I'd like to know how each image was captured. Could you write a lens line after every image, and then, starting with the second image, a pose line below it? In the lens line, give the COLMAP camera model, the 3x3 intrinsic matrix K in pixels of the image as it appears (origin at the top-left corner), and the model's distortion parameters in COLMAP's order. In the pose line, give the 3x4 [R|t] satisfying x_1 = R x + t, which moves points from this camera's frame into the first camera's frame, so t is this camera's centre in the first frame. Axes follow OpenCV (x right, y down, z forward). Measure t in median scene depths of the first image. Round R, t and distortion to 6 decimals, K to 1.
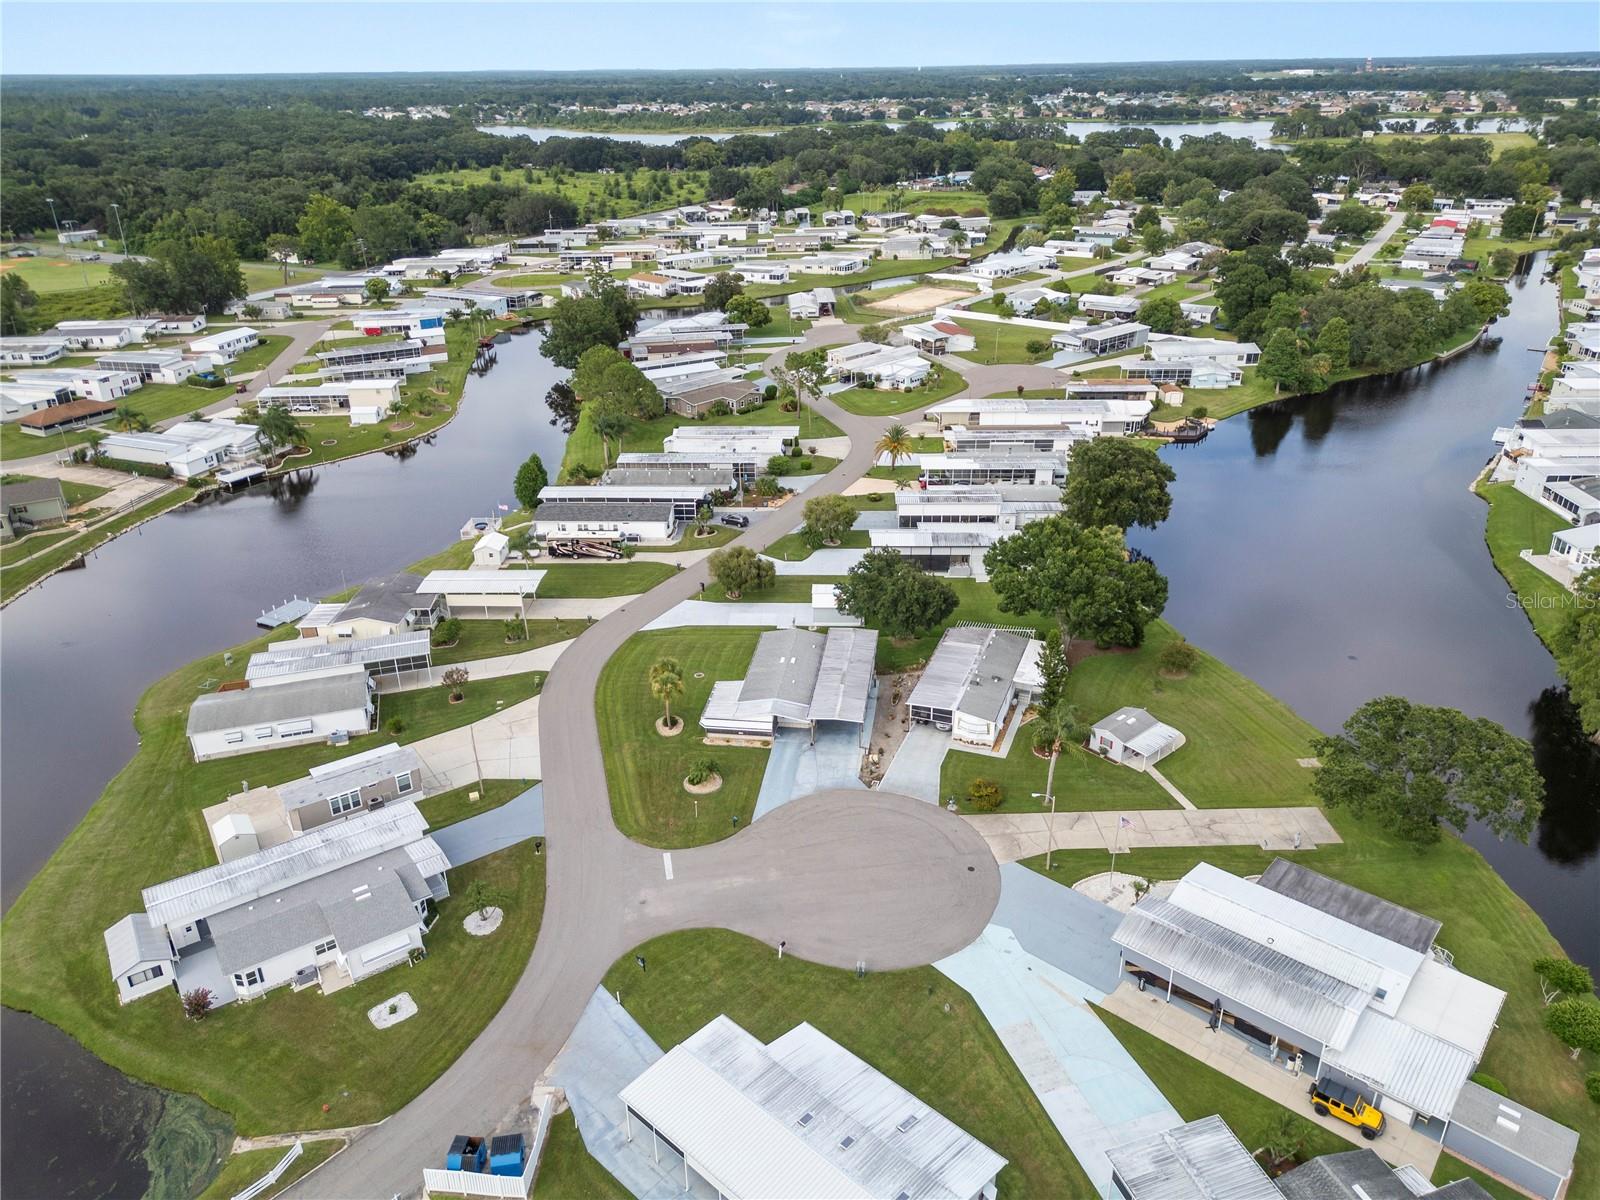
lens RADIAL K [[1139.3, 0, 803.0], [0, 1139.3, 588.4], [0, 0, 1]] dist [0.056491, -0.054551]
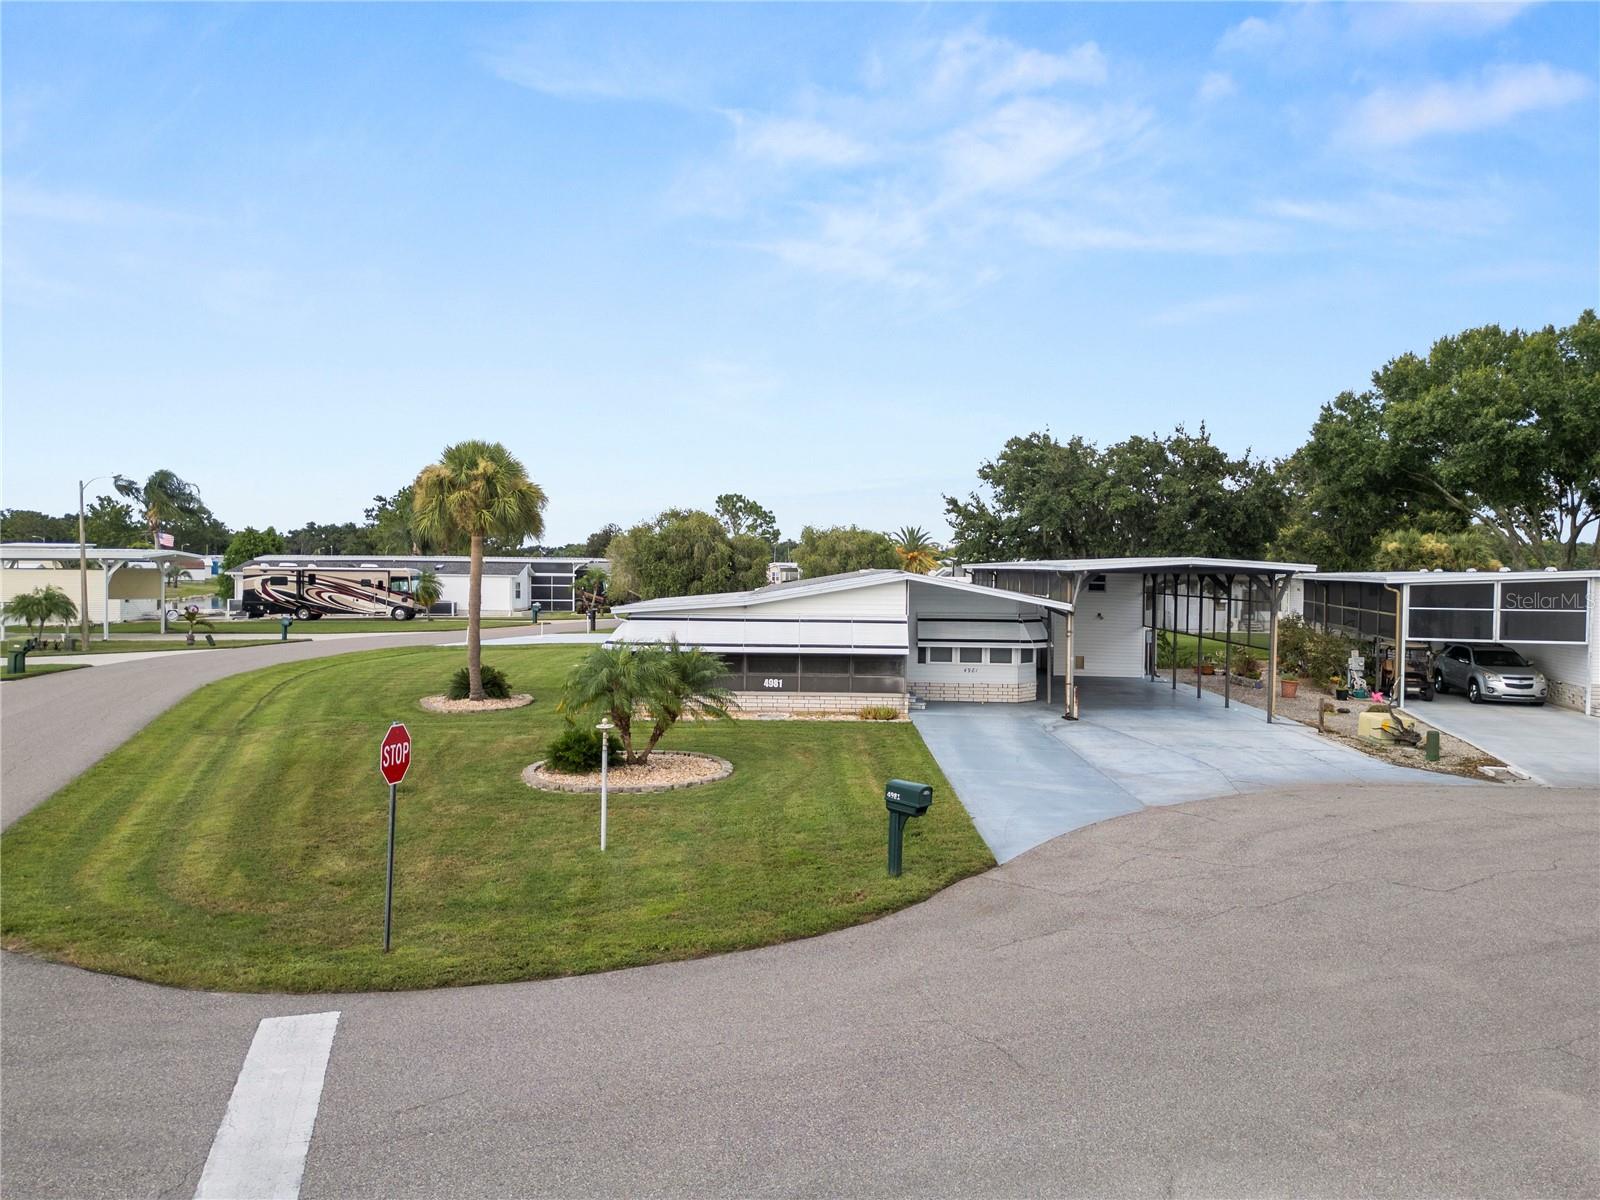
lens RADIAL K [[1139.3, 0, 798.3], [0, 1139.3, 587.0], [0, 0, 1]] dist [0.056491, -0.054551]
pose [[0.993486, 0.017611, 0.112588, -0.069556], [0.028594, 0.917853, -0.395889, 0.185352], [-0.110312, 0.396529, 0.911370, 0.696016]]
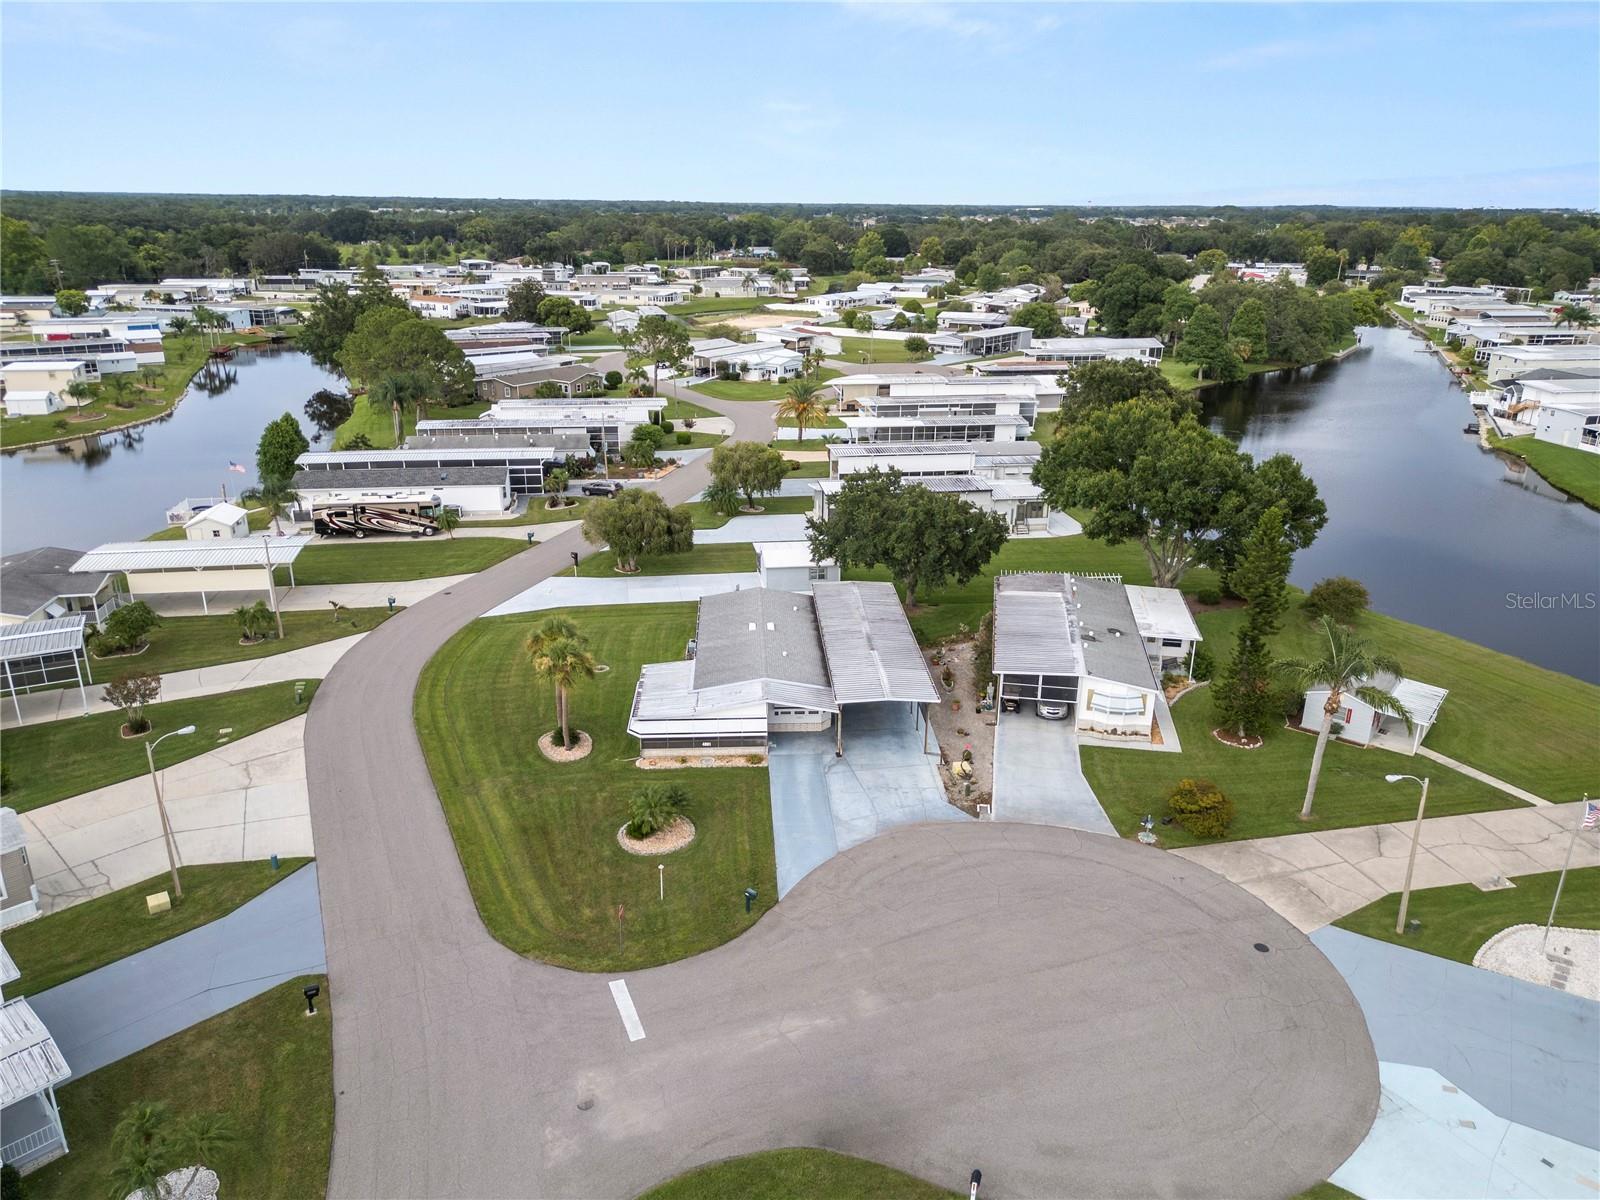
lens RADIAL K [[1139.3, 0, 803.4], [0, 1139.3, 594.4], [0, 0, 1]] dist [0.056491, -0.054551]
pose [[0.981353, -0.042102, 0.187548, -0.097442], [0.060123, 0.993992, -0.091462, 0.098255], [-0.182570, 0.101032, 0.977988, 0.412862]]
